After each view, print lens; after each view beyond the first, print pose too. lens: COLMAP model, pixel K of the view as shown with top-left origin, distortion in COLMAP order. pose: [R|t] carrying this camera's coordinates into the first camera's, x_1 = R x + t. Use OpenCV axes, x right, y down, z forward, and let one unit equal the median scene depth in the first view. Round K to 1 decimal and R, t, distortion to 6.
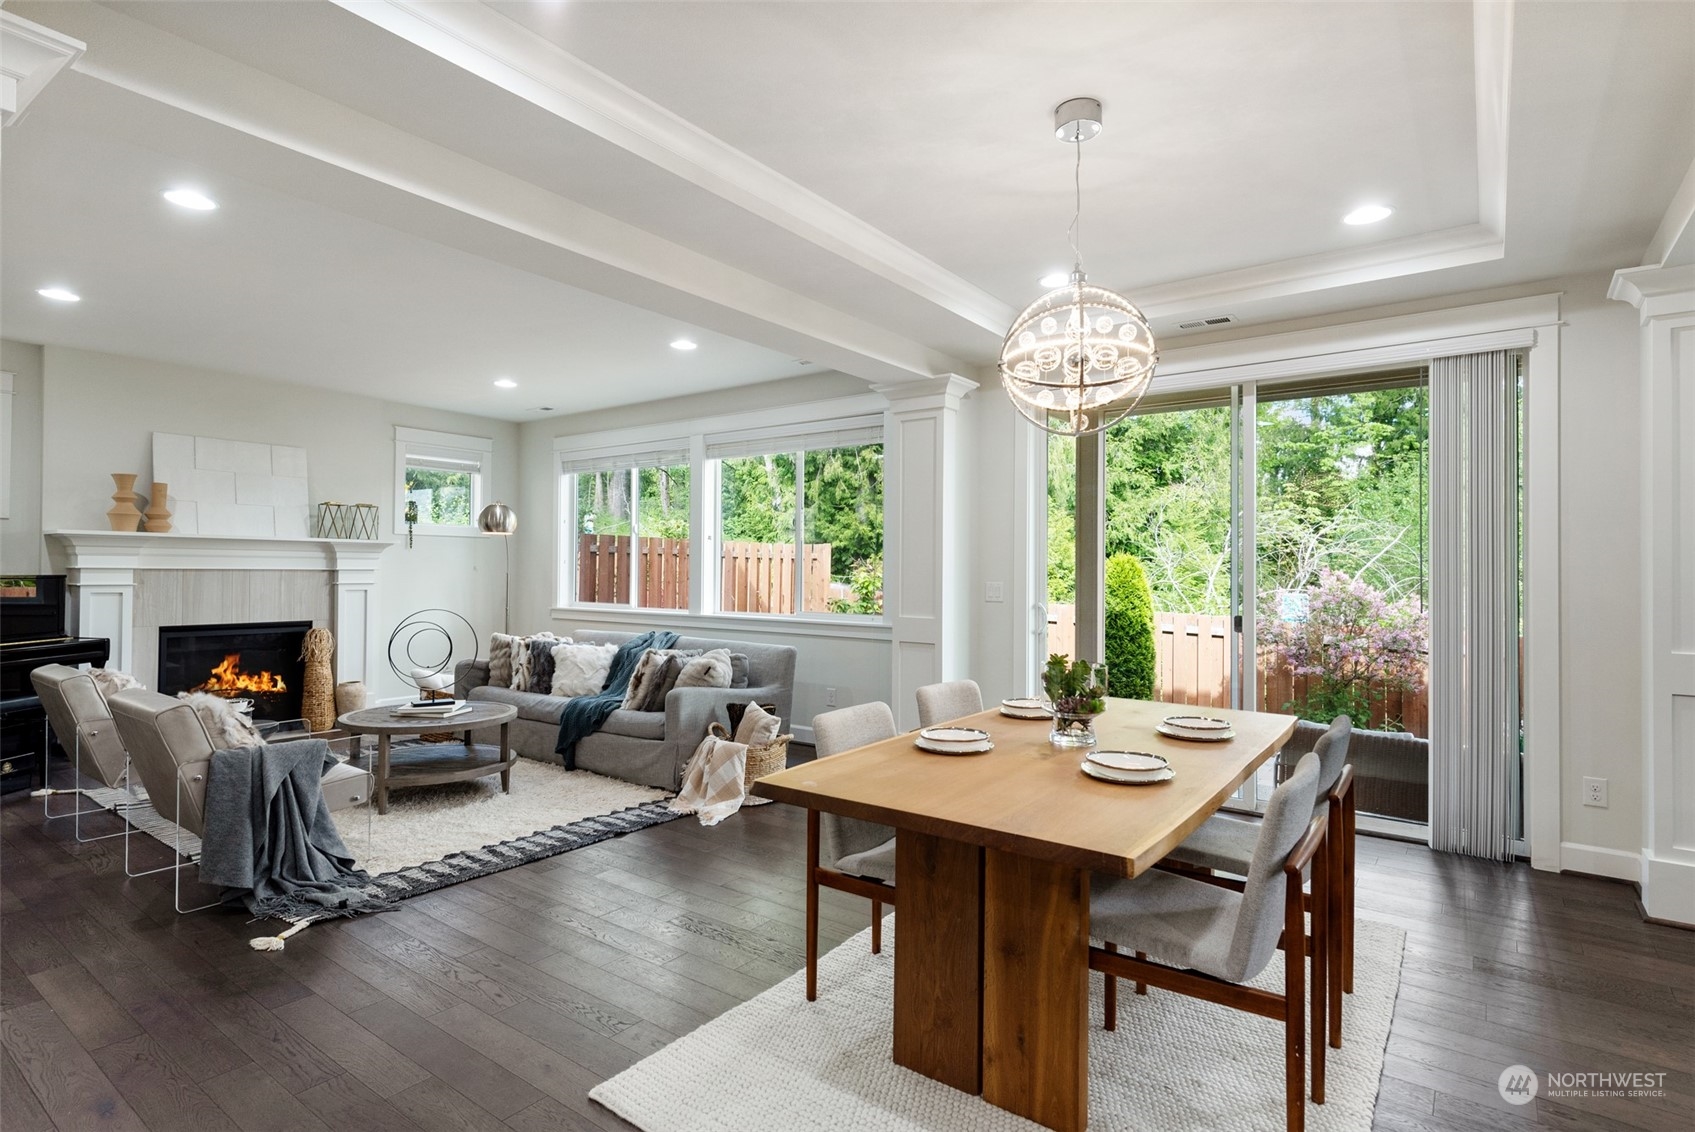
lens RADIAL K [[855.2, 0, 845.9], [0, 855.2, 562.7], [0, 0, 1]] dist [0.006571, -0.000687]
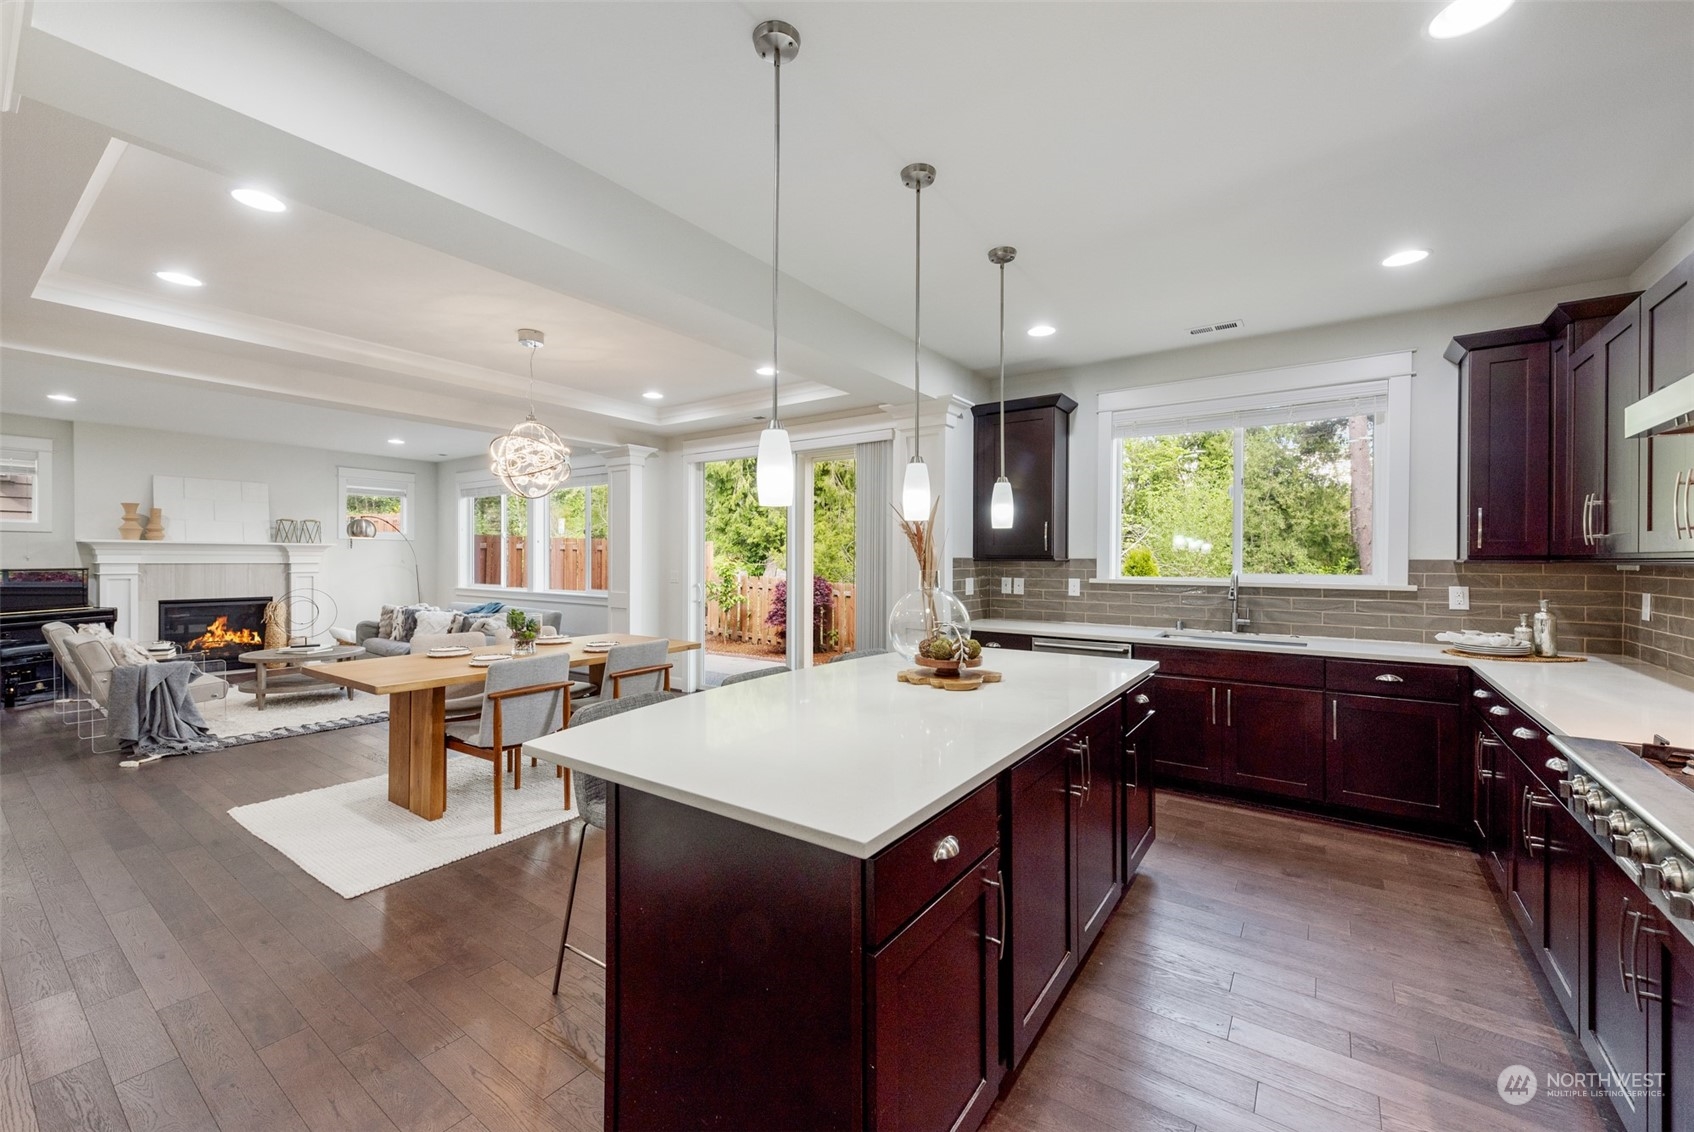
lens RADIAL K [[676.0, 0, 849.5], [0, 676.0, 562.7], [0, 0, 1]] dist [0.008408, -0.001313]
pose [[0.999858, -0.001945, 0.016765, 0.447536], [0.001668, 0.999862, 0.016502, -0.012466], [-0.016795, -0.016471, 0.999723, -0.264178]]
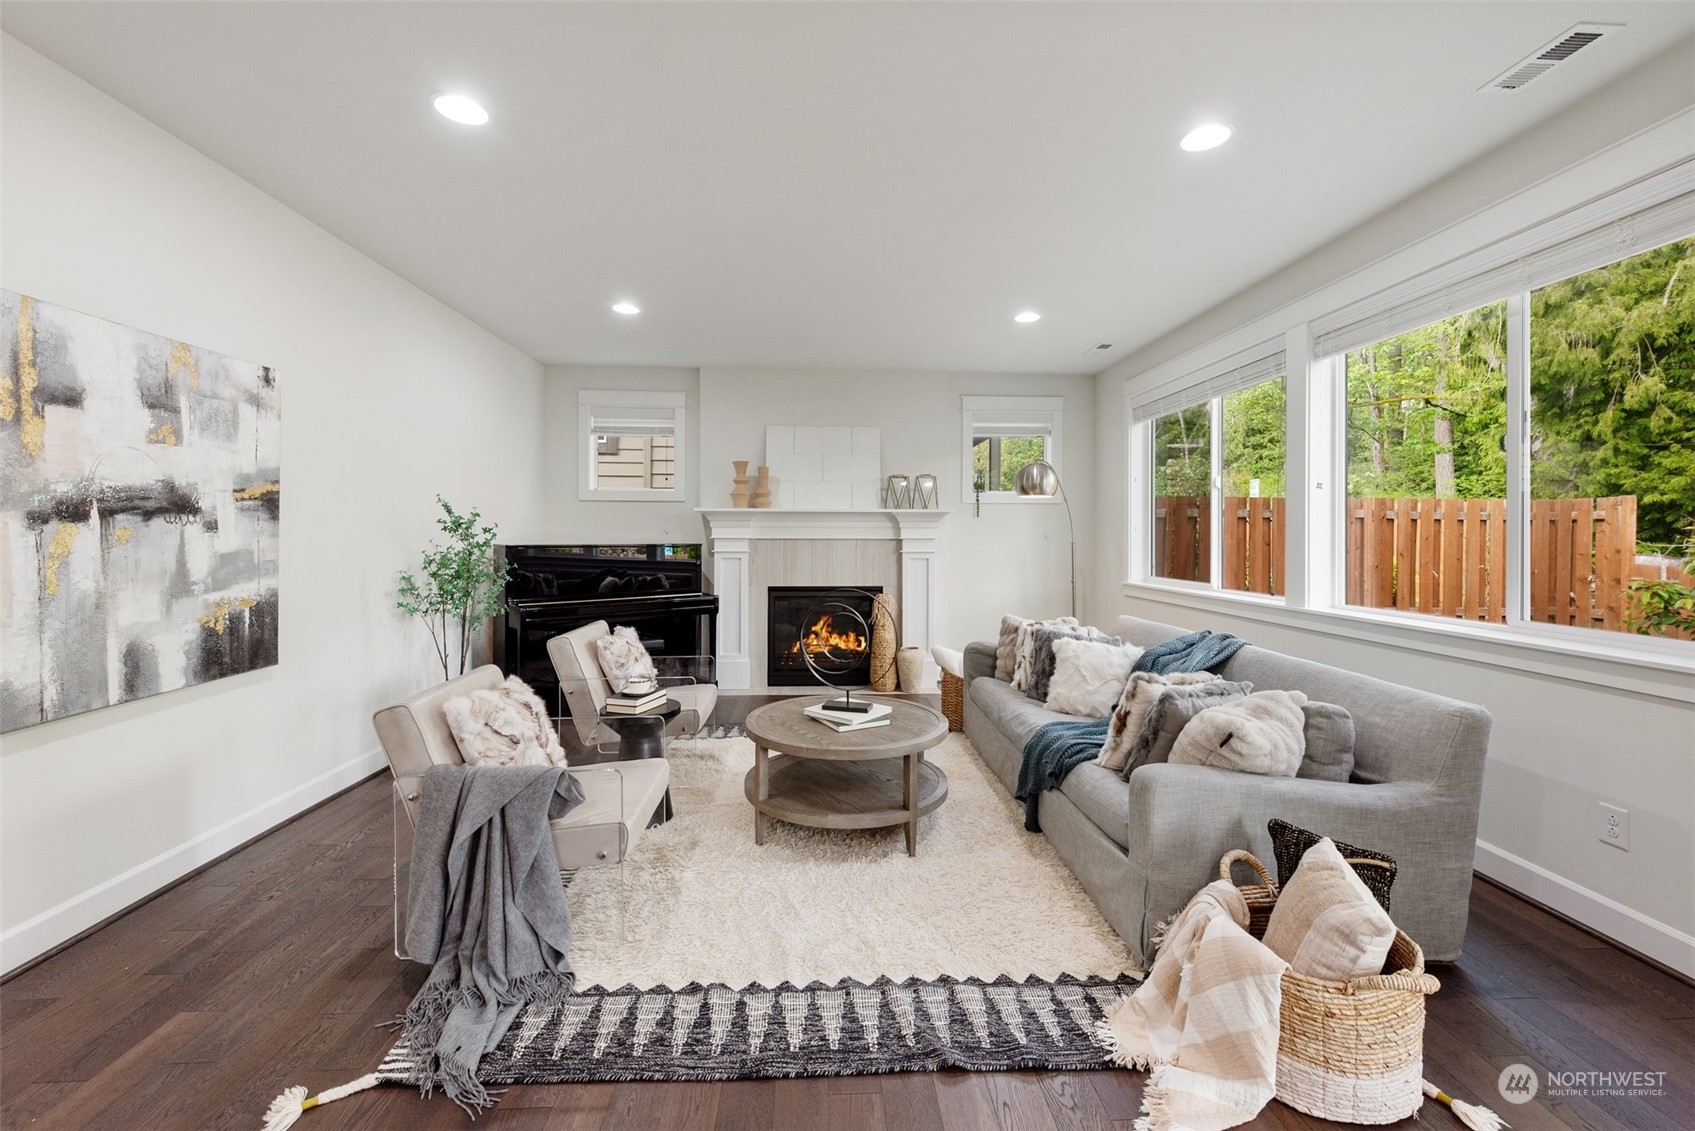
lens RADIAL K [[676.4, 0, 849.8], [0, 676.4, 534.2], [0, 0, 1]] dist [0.008408, -0.001313]
pose [[0.636314, -0.008434, -0.771384, 0.004294], [0.011464, 0.999933, -0.001477, 0.003958], [0.771345, -0.007903, 0.636368, 0.500962]]
